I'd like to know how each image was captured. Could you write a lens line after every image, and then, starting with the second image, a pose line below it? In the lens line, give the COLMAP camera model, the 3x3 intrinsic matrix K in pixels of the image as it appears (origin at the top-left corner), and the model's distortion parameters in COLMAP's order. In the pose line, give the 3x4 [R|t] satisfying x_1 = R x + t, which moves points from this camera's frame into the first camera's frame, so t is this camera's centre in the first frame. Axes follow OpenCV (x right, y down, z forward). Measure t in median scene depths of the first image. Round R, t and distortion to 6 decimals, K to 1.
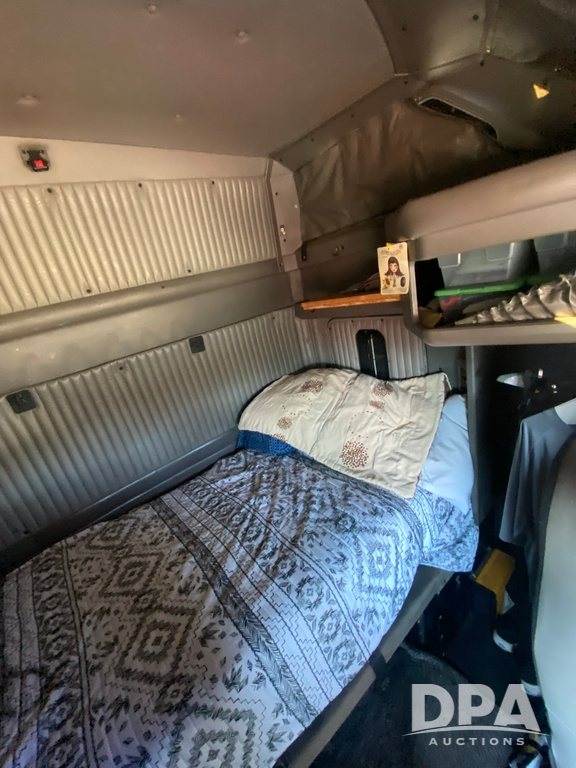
lens RADIAL K [[320.4, 0, 288.7], [0, 320.4, 383.1], [0, 0, 1]] dist [0.093805, -0.052694]
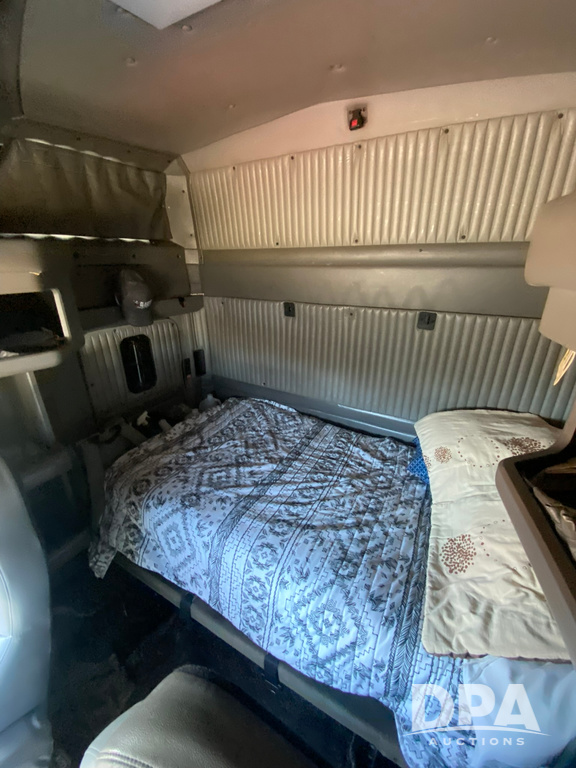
lens RADIAL K [[320.4, 0, 288.7], [0, 320.4, 383.1], [0, 0, 1]] dist [0.093805, -0.052694]
pose [[0.355547, 0.545547, -0.758923, 0.465797], [-0.387572, 0.824935, 0.411425, -0.259428], [0.850514, 0.147857, 0.504742, 0.310423]]
